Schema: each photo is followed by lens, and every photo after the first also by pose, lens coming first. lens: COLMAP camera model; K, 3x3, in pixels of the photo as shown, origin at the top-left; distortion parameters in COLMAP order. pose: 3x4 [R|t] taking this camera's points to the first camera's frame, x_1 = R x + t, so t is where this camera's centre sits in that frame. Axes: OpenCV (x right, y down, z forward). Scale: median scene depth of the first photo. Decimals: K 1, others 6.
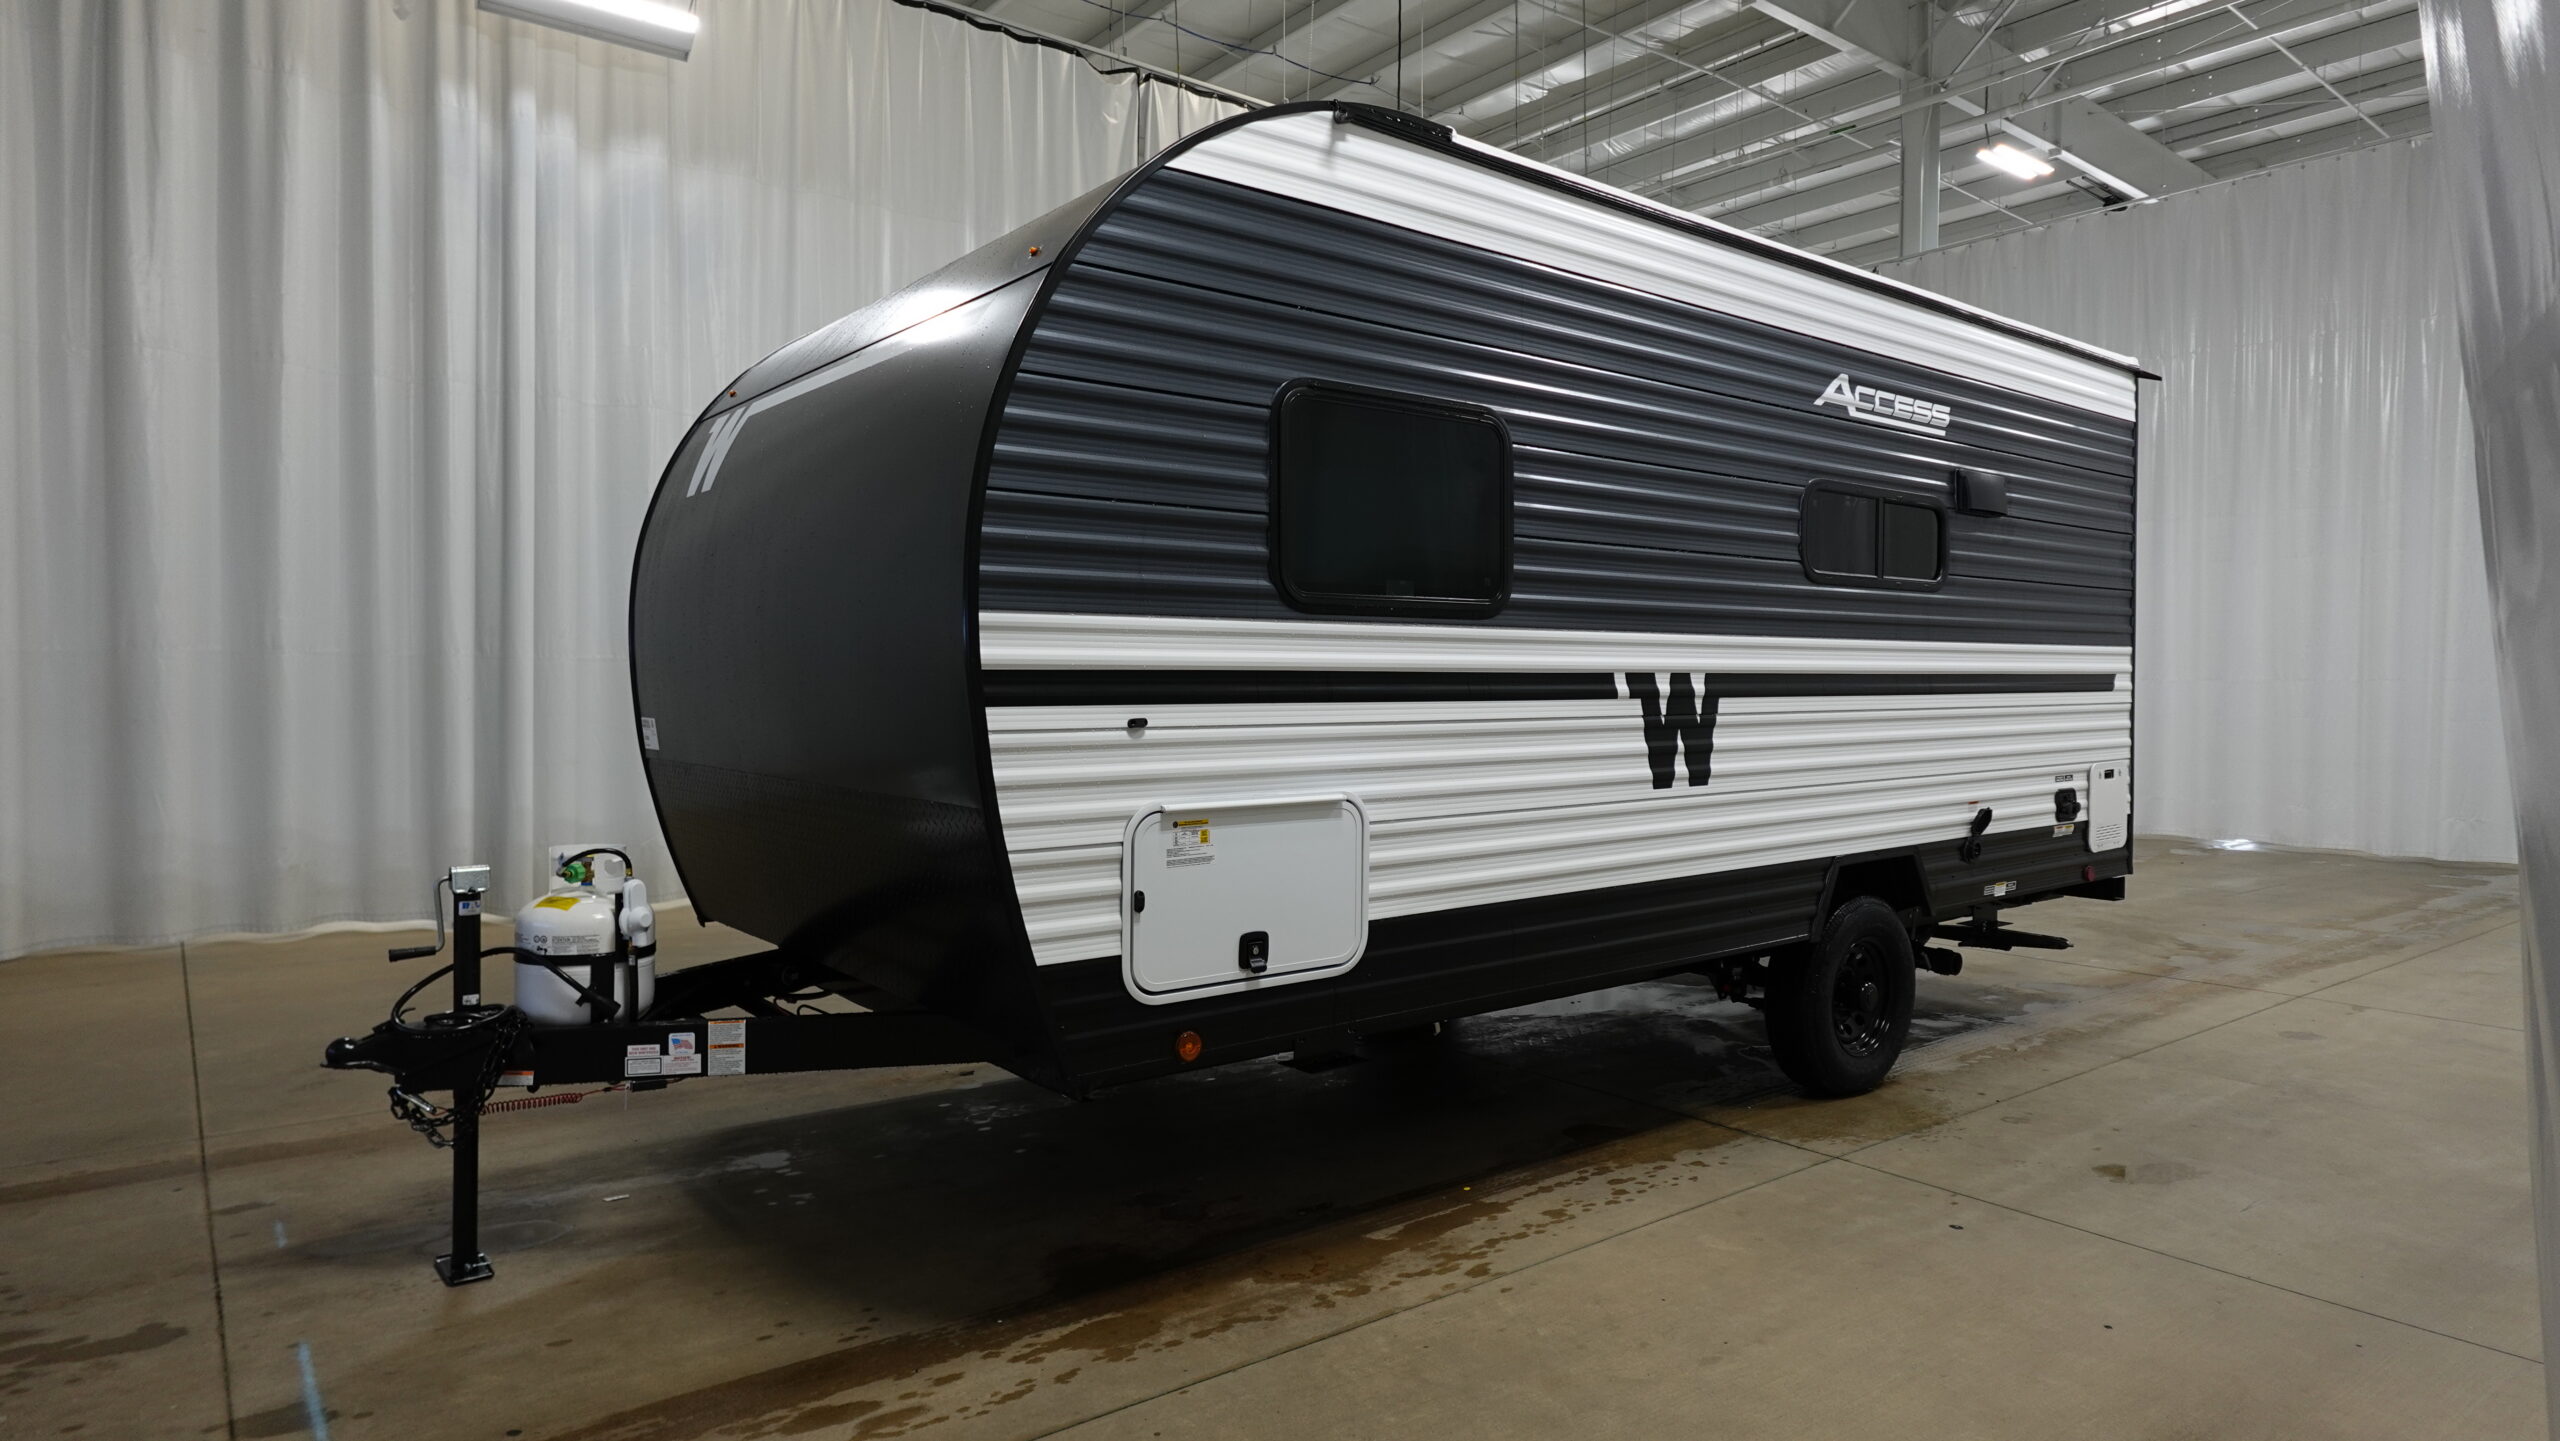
lens RADIAL K [[1468.8, 0, 1292.0], [0, 1468.8, 718.4], [0, 0, 1]] dist [-0.004574, 0.005382]
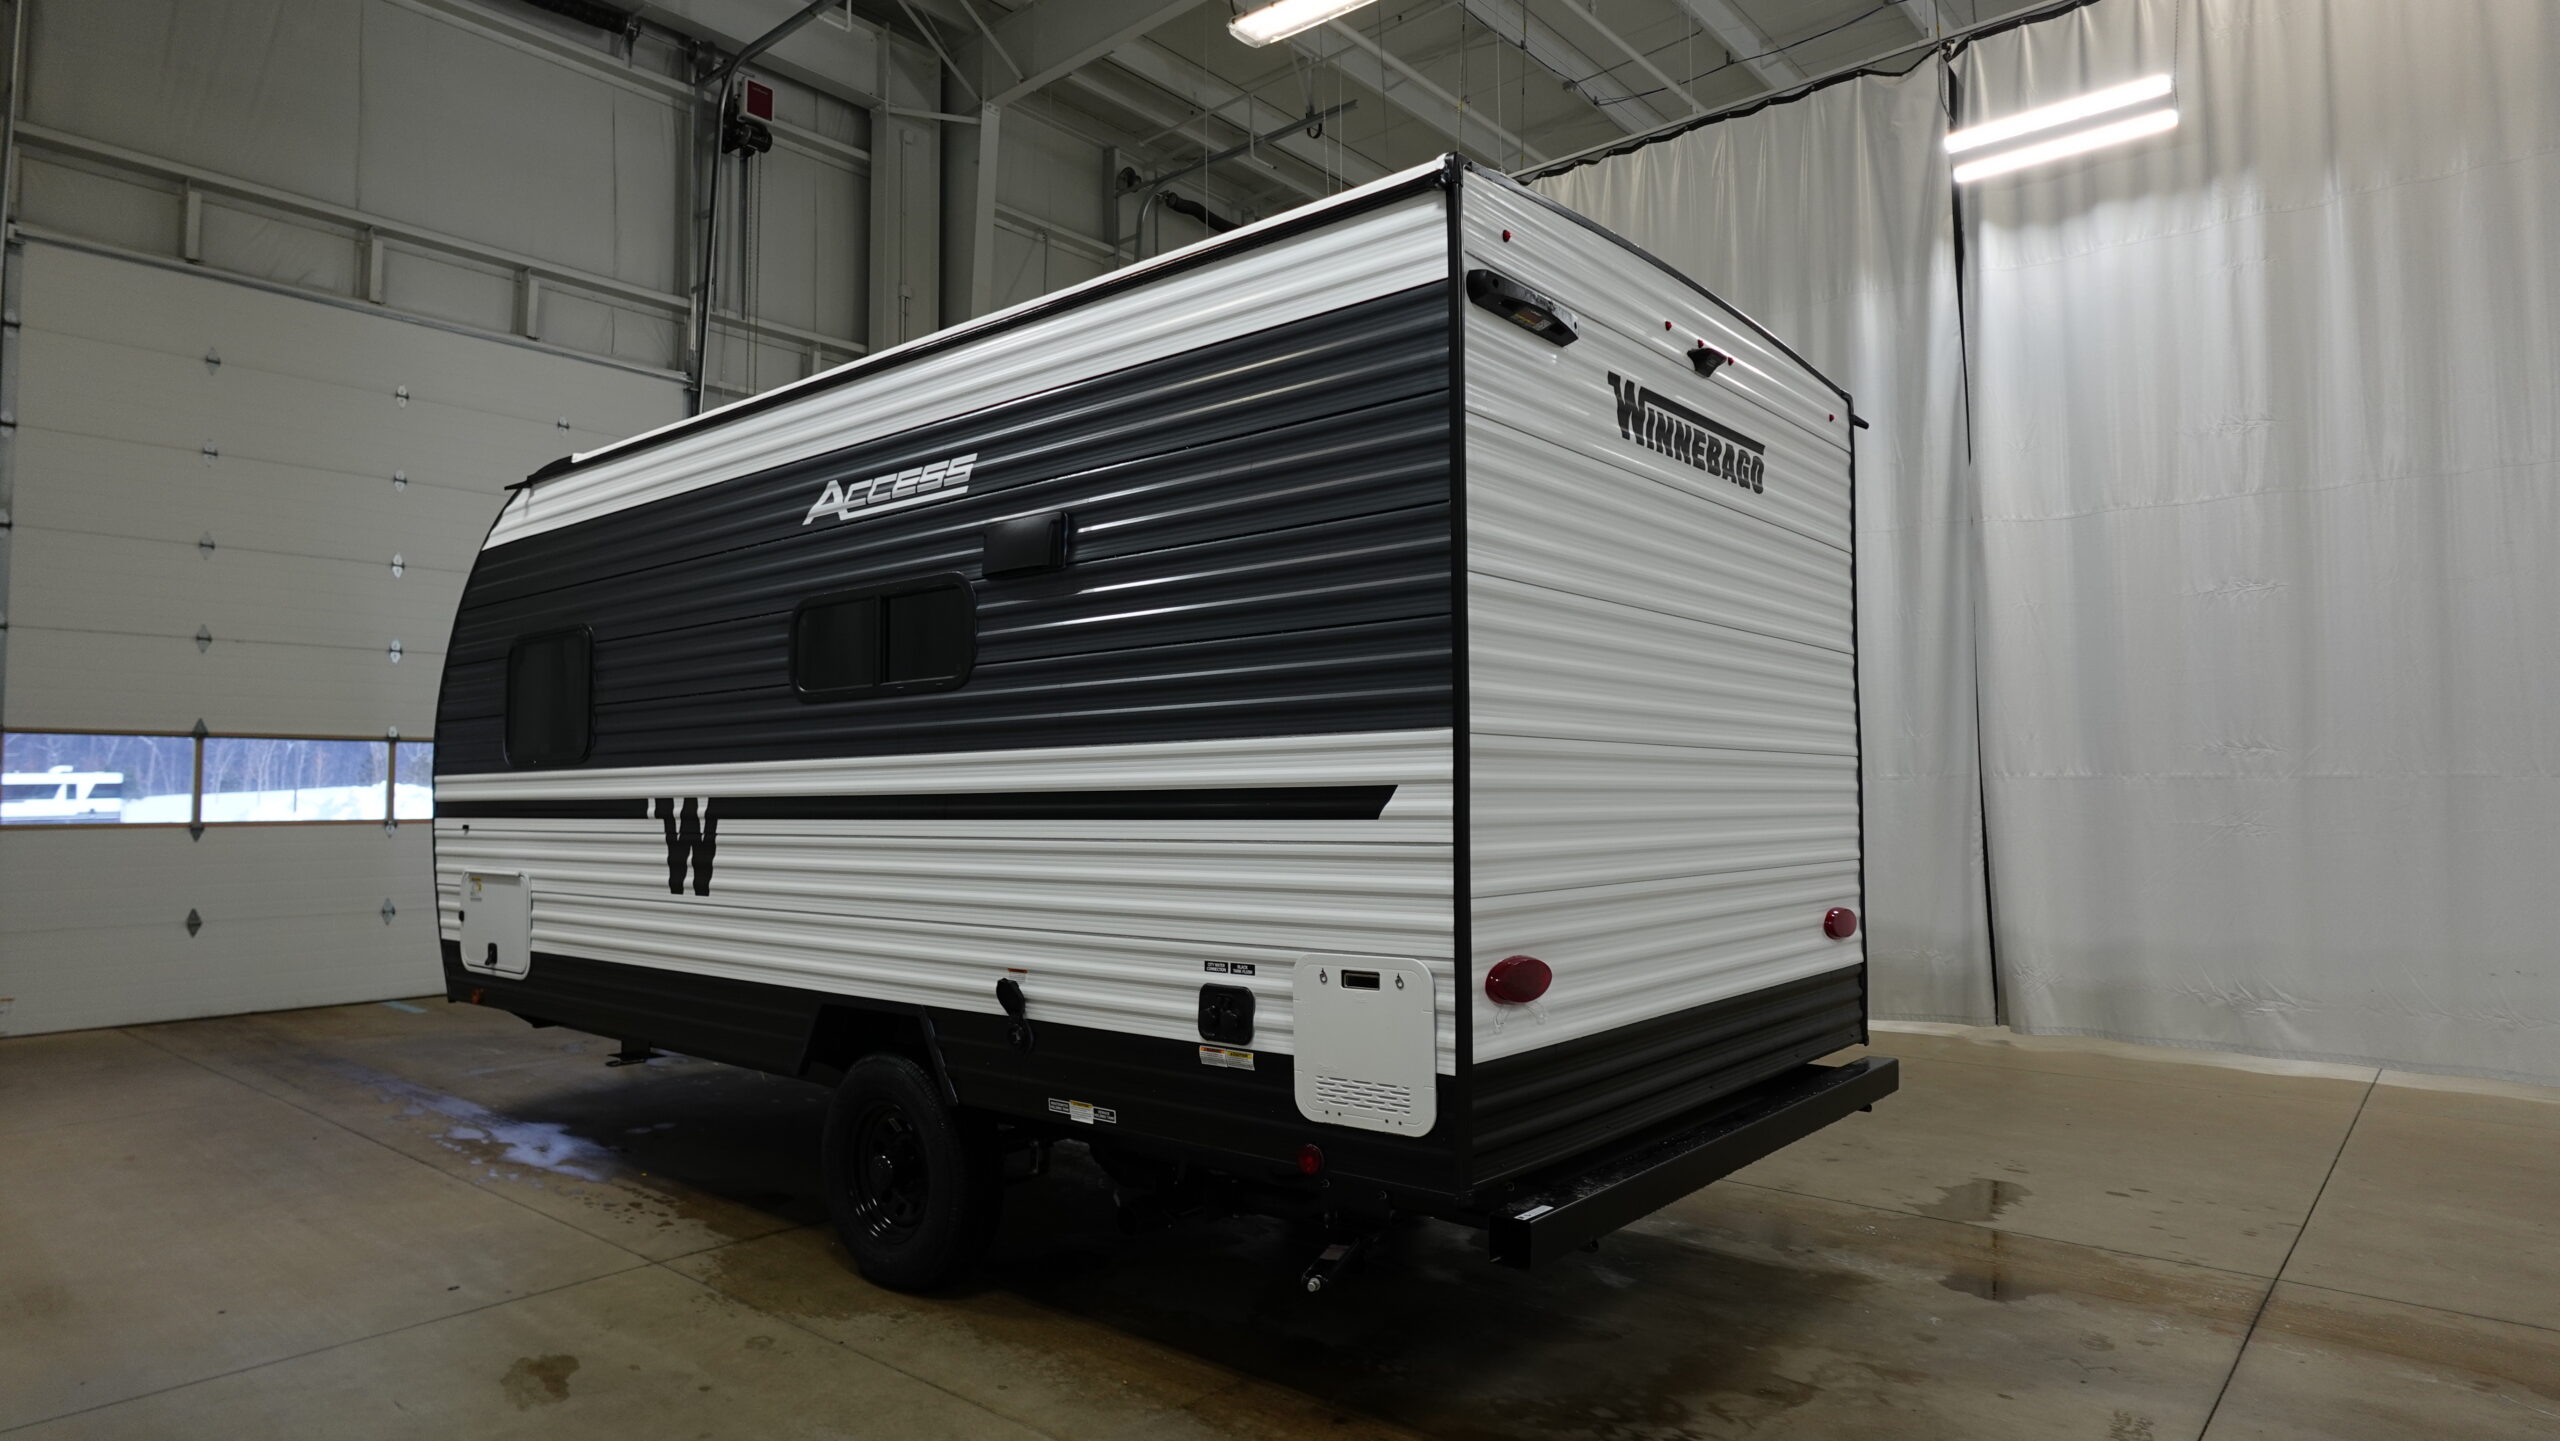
lens RADIAL K [[1468.8, 0, 1268.0], [0, 1468.8, 713.3], [0, 0, 1]] dist [-0.004574, 0.005382]
pose [[0.185435, -0.059836, -0.980833, 1.468756], [-0.017977, 0.997771, -0.064268, -0.030142], [0.982492, 0.029550, 0.183946, 1.200520]]
